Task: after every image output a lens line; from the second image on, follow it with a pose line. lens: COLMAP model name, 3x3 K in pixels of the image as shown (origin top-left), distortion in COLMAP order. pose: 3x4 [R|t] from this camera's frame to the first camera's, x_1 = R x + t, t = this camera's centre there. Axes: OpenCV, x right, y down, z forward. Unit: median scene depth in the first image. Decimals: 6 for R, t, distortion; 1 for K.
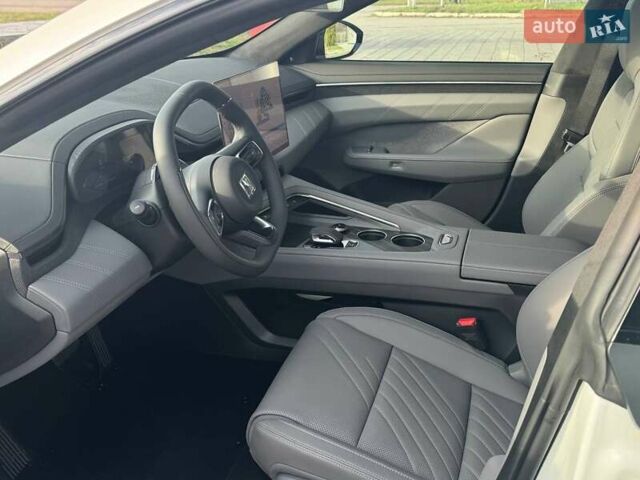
lens RADIAL K [[649.8, 0, 317.8], [0, 649.8, 243.7], [0, 0, 1]] dist [0.085994, 0.000000]
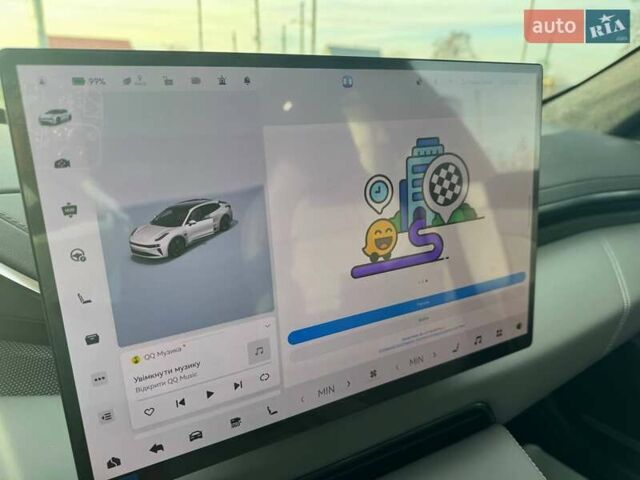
lens RADIAL K [[467.2, 0, 321.1], [0, 467.2, 237.9], [0, 0, 1]] dist [-0.005124, 0.000578]
pose [[0.758661, 0.205167, -0.618336, 0.005238], [-0.267486, 0.963524, -0.008488, -0.138517], [0.594041, 0.171836, 0.785868, 0.614912]]
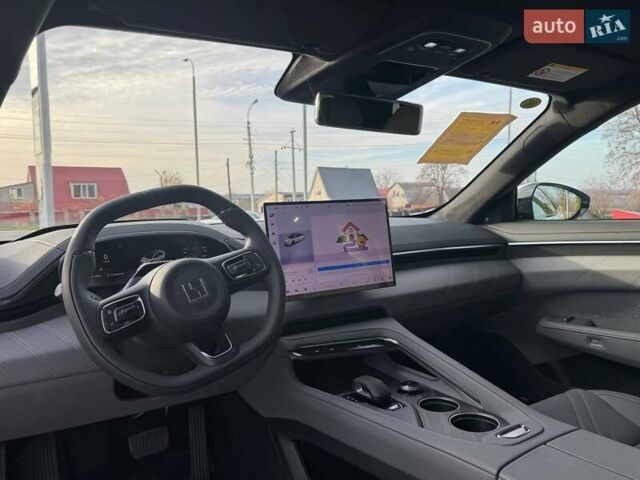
lens RADIAL K [[492.3, 0, 318.3], [0, 492.3, 238.8], [0, 0, 1]] dist [0.047916, -0.036450]
pose [[0.764915, 0.016660, -0.643916, 0.256648], [-0.225407, 0.943382, -0.243356, -0.016591], [0.603405, 0.331290, 0.725362, 0.330677]]
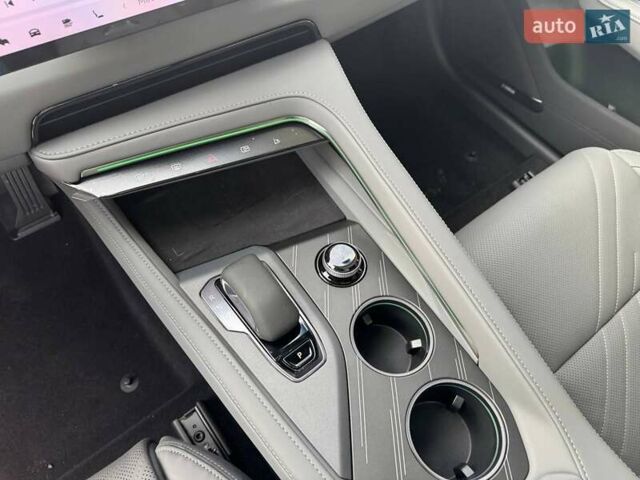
lens RADIAL K [[450.7, 0, 322.6], [0, 450.7, 233.7], [0, 0, 1]] dist [0.037422, -0.053313]
pose [[0.813512, 0.521720, -0.256917, 0.065822], [-0.293440, 0.749673, 0.593197, -0.148151], [0.502087, -0.407183, 0.762962, 0.606250]]
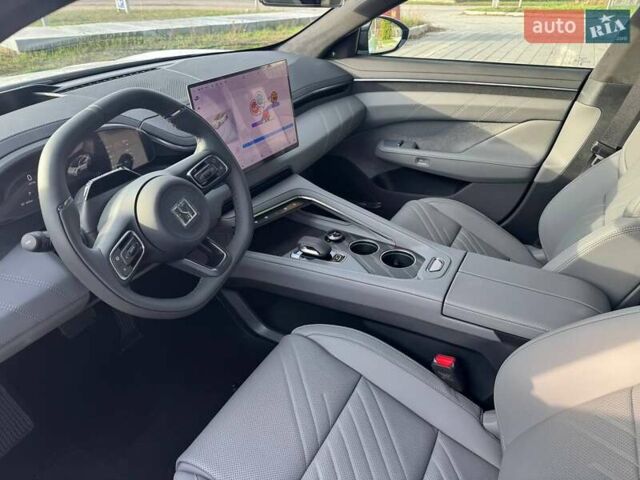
lens RADIAL K [[450.7, 0, 321.8], [0, 450.7, 245.2], [0, 0, 1]] dist [0.037422, -0.053313]
pose [[0.980590, 0.098089, -0.169771, 0.101804], [-0.073543, 0.986654, 0.145278, -0.083194], [0.181756, -0.129973, 0.974716, 0.243965]]
